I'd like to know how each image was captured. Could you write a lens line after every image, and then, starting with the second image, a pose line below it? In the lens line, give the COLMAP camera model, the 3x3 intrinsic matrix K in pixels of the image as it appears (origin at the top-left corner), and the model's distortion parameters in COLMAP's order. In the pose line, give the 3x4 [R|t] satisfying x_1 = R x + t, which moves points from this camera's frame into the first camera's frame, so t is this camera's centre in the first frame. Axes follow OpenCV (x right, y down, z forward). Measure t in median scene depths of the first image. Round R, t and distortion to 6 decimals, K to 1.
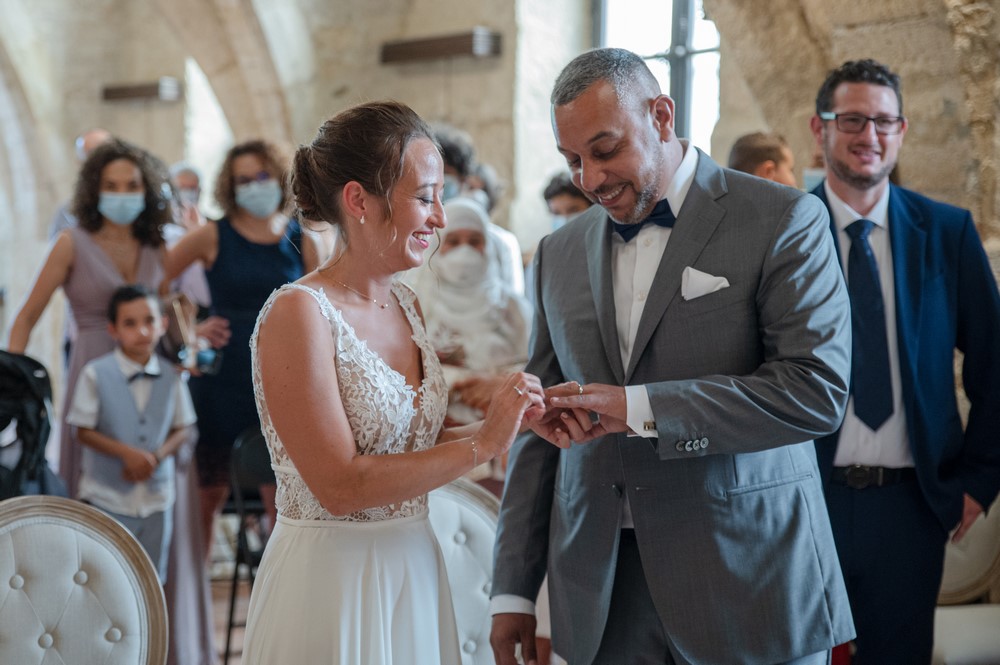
lens RADIAL K [[1817.3, 0, 414.3], [0, 1817.3, 286.6], [0, 0, 1]] dist [0.108446, 0.062429]
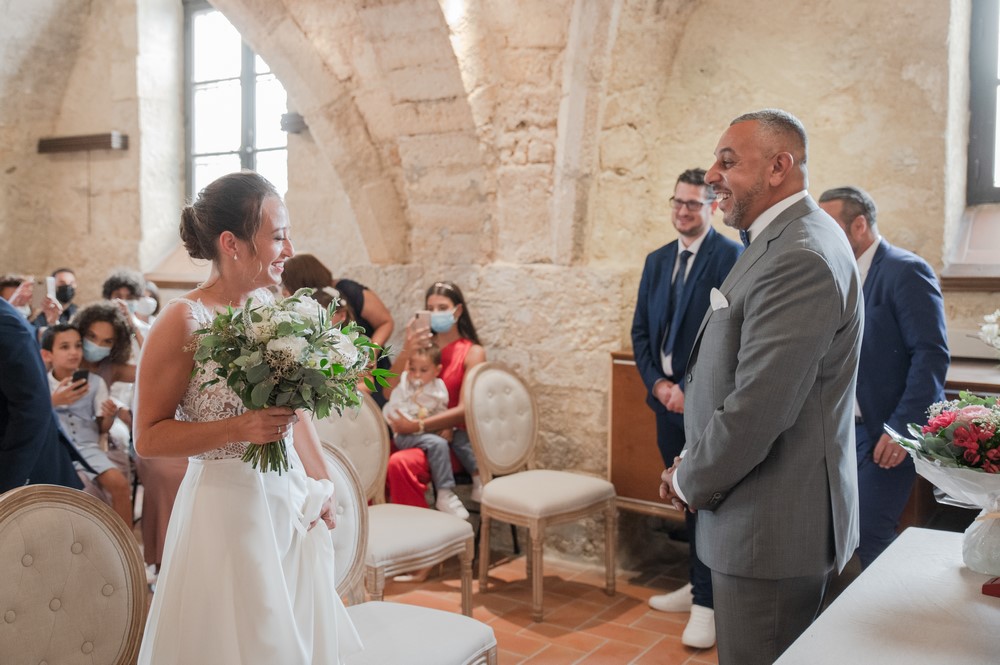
lens RADIAL K [[991.9, 0, 448.4], [0, 991.9, 289.9], [0, 0, 1]] dist [-0.058589, 0.114426]
pose [[0.892622, -0.030180, 0.449794, -0.150401], [0.028943, 0.999535, 0.009630, -0.007904], [-0.449876, 0.004422, 0.893080, 0.178309]]
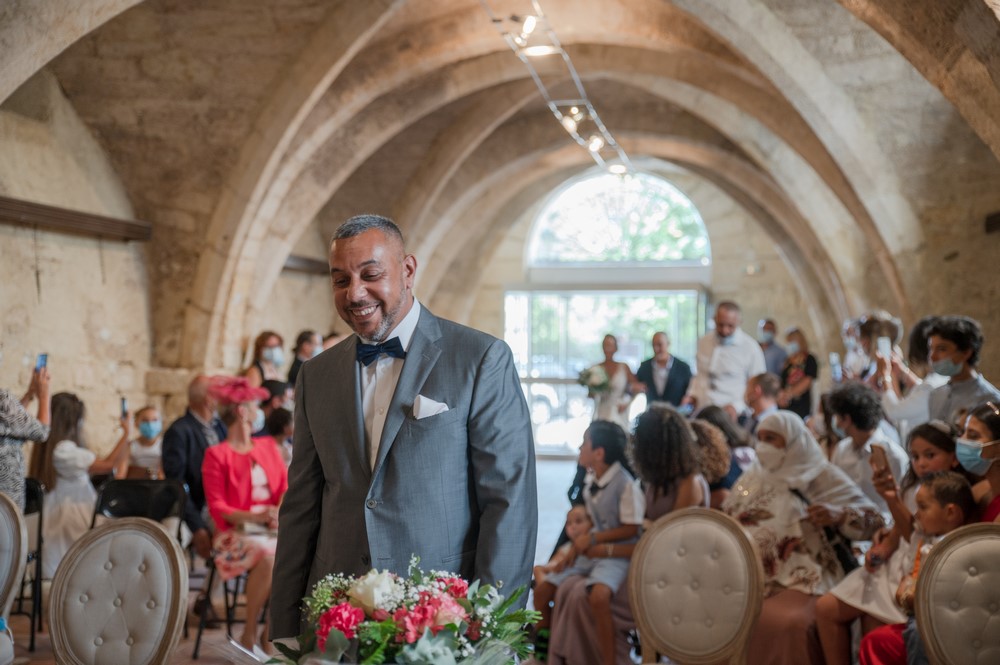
lens RADIAL K [[1290.2, 0, 490.9], [0, 1290.2, 333.0], [0, 0, 1]] dist [0.070261, 0.007045]
pose [[0.772257, -0.016634, -0.635092, 0.498135], [-0.019641, 0.998554, -0.050037, -0.002166], [0.635006, 0.051115, 0.770814, 0.160910]]
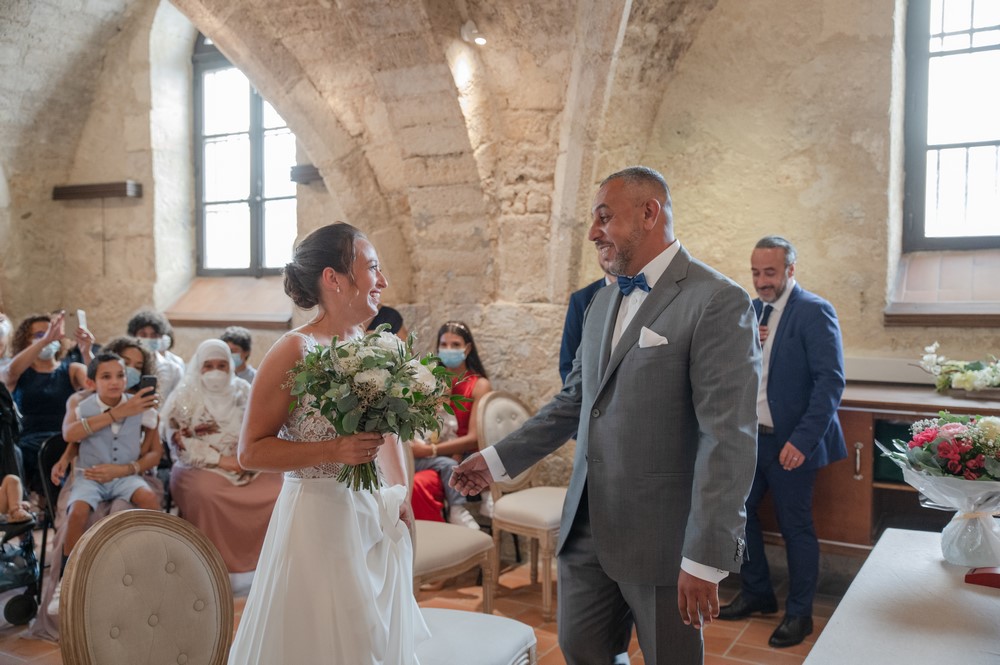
lens RADIAL K [[892.3, 0, 500.0], [0, 892.3, 332.5], [0, 0, 1]] dist [-0.070219, 0.141050]
pose [[0.843867, -0.037129, 0.535266, -0.189424], [0.031985, 0.999310, 0.018892, -0.008906], [-0.535598, 0.001178, 0.844472, 0.200059]]
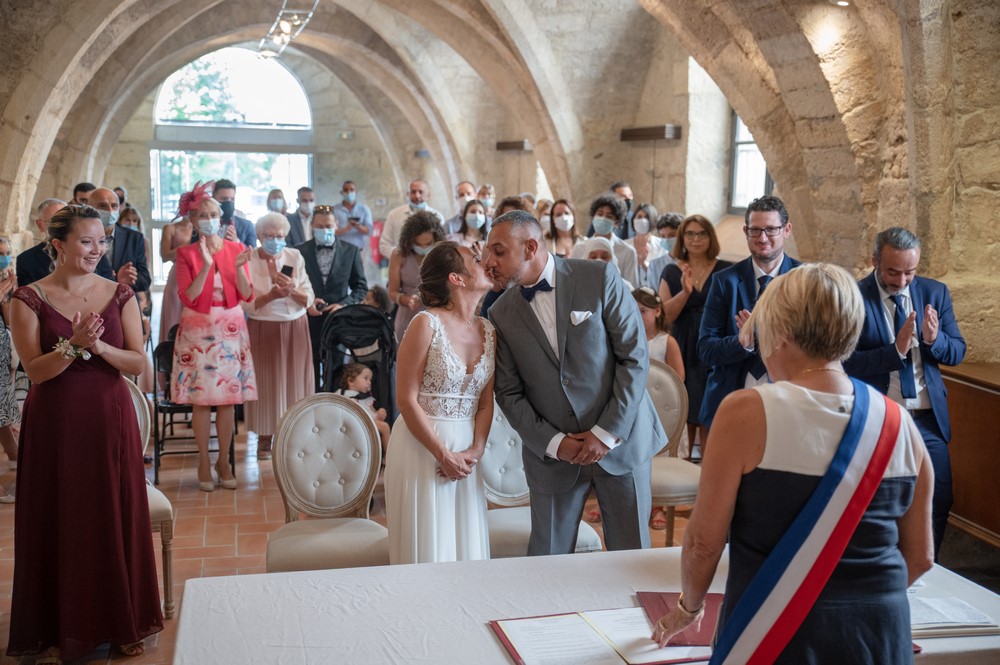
lens RADIAL K [[1055.1, 0, 500.0], [0, 1055.1, 332.5], [0, 0, 1]] dist [-0.024640, 0.168481]
pose [[0.975148, 0.038513, -0.218182, 0.177127], [-0.016751, 0.994773, 0.100725, -0.059575], [0.220921, -0.094567, 0.970696, -0.140713]]
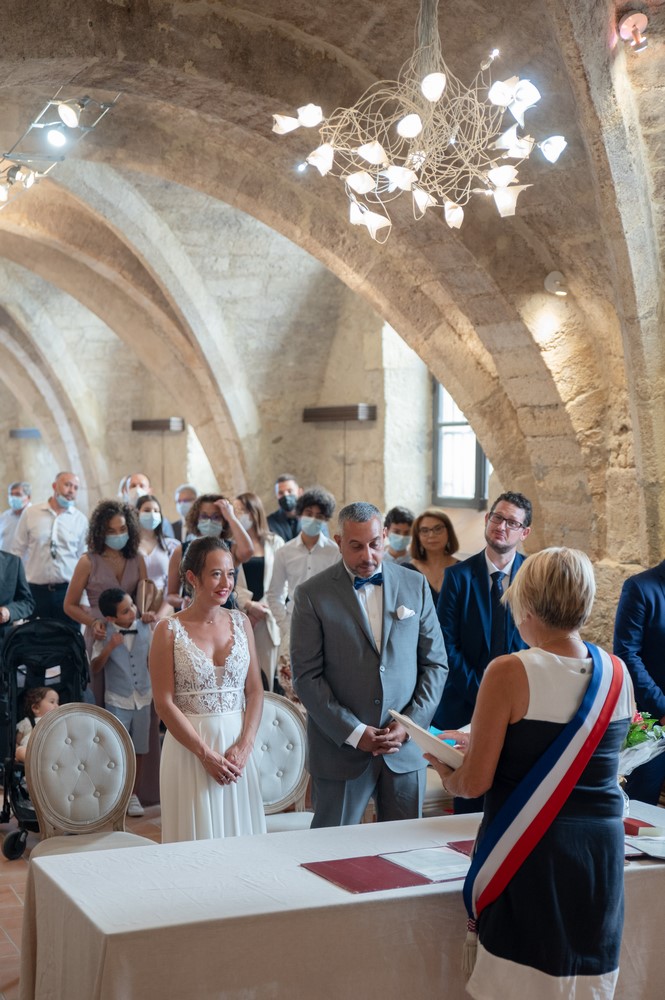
lens RADIAL K [[1494.1, 0, 311.5], [0, 1494.1, 543.0], [0, 0, 1]] dist [0.061037, 0.111146]
pose [[0.998053, -0.006023, -0.062076, 0.116380], [0.006898, 0.999880, 0.013894, -0.062399], [0.061985, -0.014296, 0.997975, -0.480966]]
